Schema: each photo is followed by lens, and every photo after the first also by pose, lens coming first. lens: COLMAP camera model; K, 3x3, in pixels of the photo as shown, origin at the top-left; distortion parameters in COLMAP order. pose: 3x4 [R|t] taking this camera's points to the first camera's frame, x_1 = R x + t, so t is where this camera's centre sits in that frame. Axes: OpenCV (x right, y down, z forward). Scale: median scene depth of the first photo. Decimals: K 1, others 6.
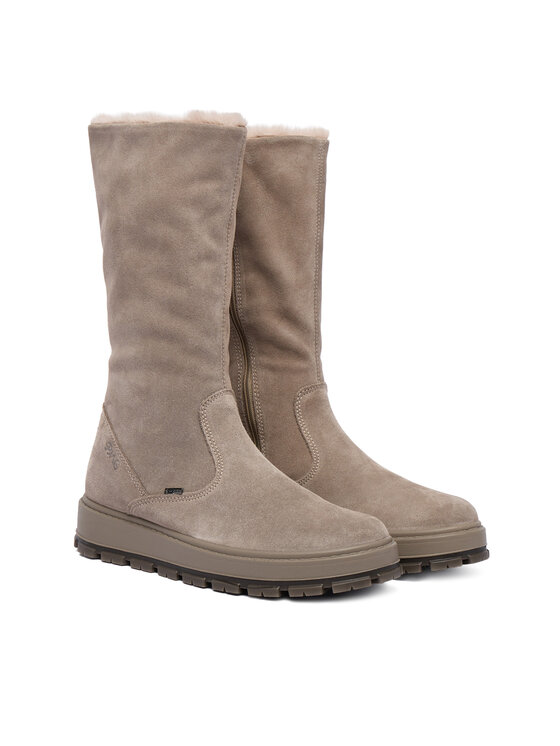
lens RADIAL K [[1212.5, 0, 280.0], [0, 1212.5, 373.0], [0, 0, 1]] dist [-0.000154, -0.005083]
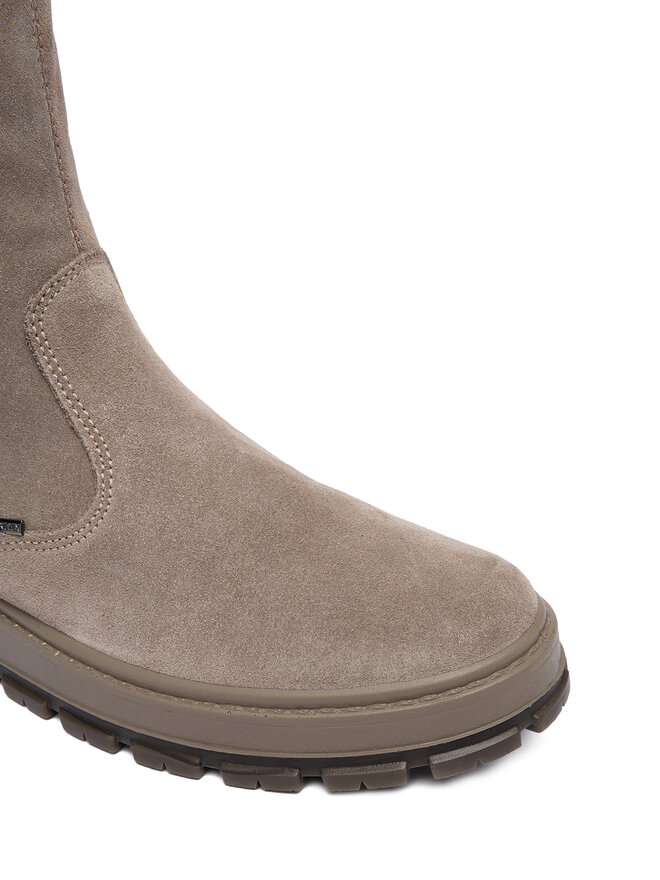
lens RADIAL K [[919.5, 0, 330.0], [0, 919.5, 440.0], [0, 0, 1]] dist [-0.003305, -0.005604]
pose [[0.982496, -0.139016, 0.123998, -0.013039], [0.075406, 0.905470, 0.417657, -0.052663], [-0.170337, -0.400996, 0.900104, 0.729732]]
